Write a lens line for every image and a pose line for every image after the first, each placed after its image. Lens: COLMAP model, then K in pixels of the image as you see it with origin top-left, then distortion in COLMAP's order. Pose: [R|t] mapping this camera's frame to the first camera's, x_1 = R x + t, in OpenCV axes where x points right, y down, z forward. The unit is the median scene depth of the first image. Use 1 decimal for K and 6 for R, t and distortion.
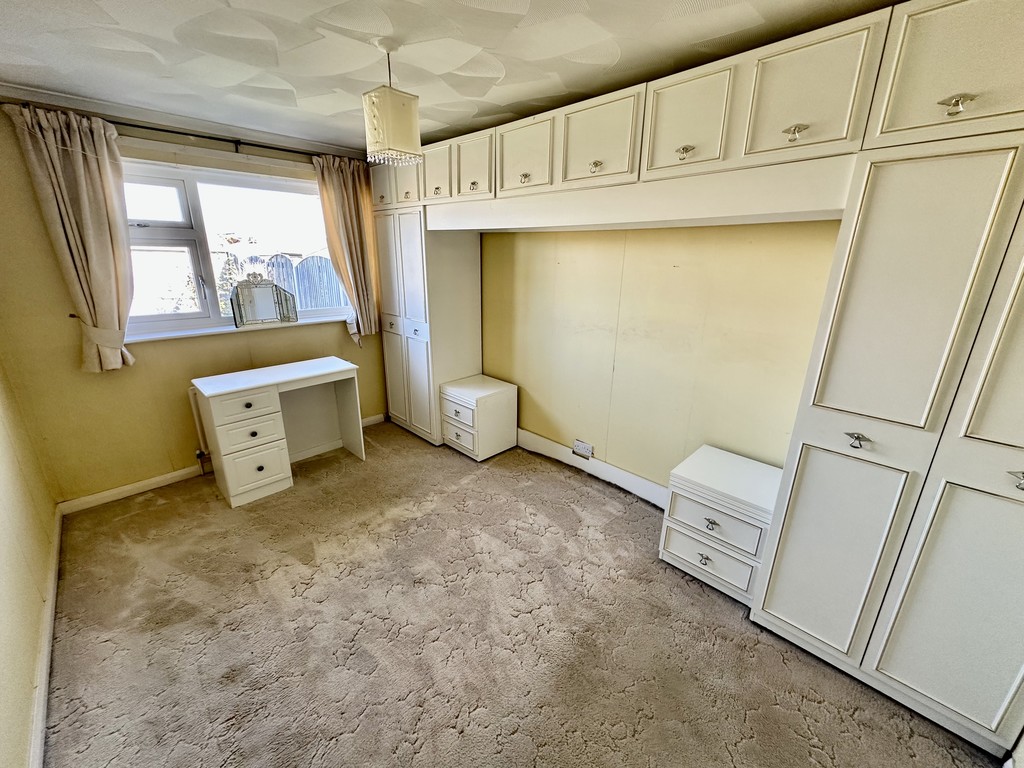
lens RADIAL K [[407.4, 0, 506.9], [0, 407.4, 378.6], [0, 0, 1]] dist [-0.002588, 0.001288]
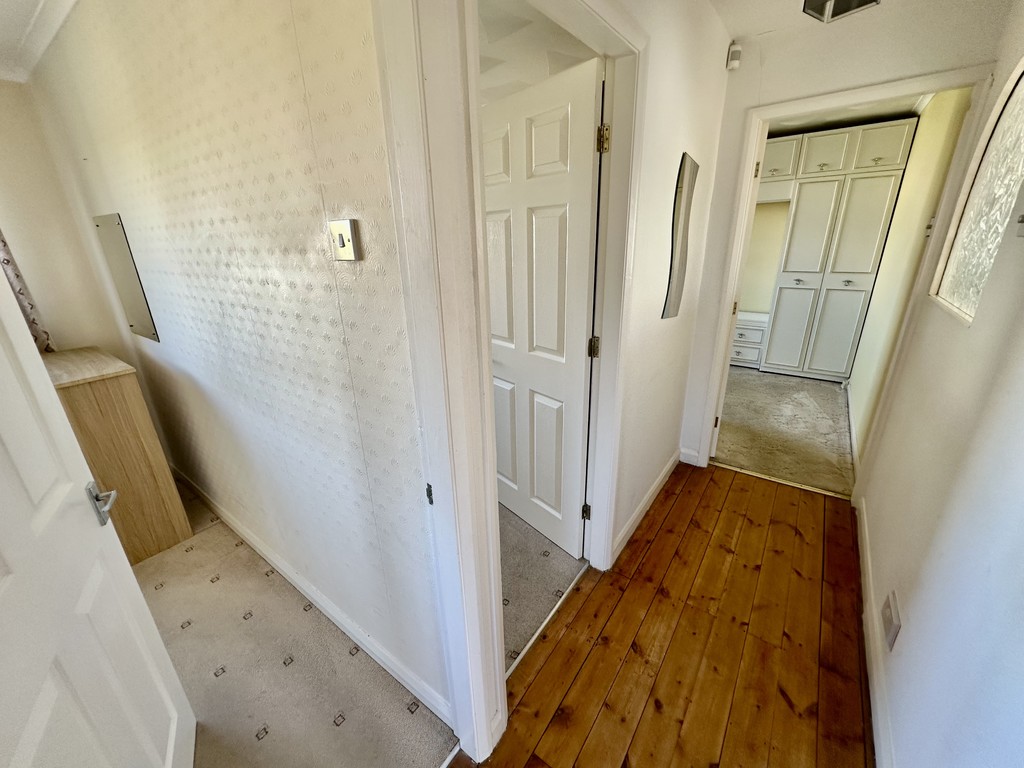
lens RADIAL K [[407.4, 0, 508.9], [0, 407.4, 382.6], [0, 0, 1]] dist [-0.002588, 0.001288]
pose [[0.989397, -0.086512, 0.116655, -1.208306], [0.081562, 0.995580, 0.046574, 0.447766], [-0.120169, -0.036565, 0.992080, -1.263753]]
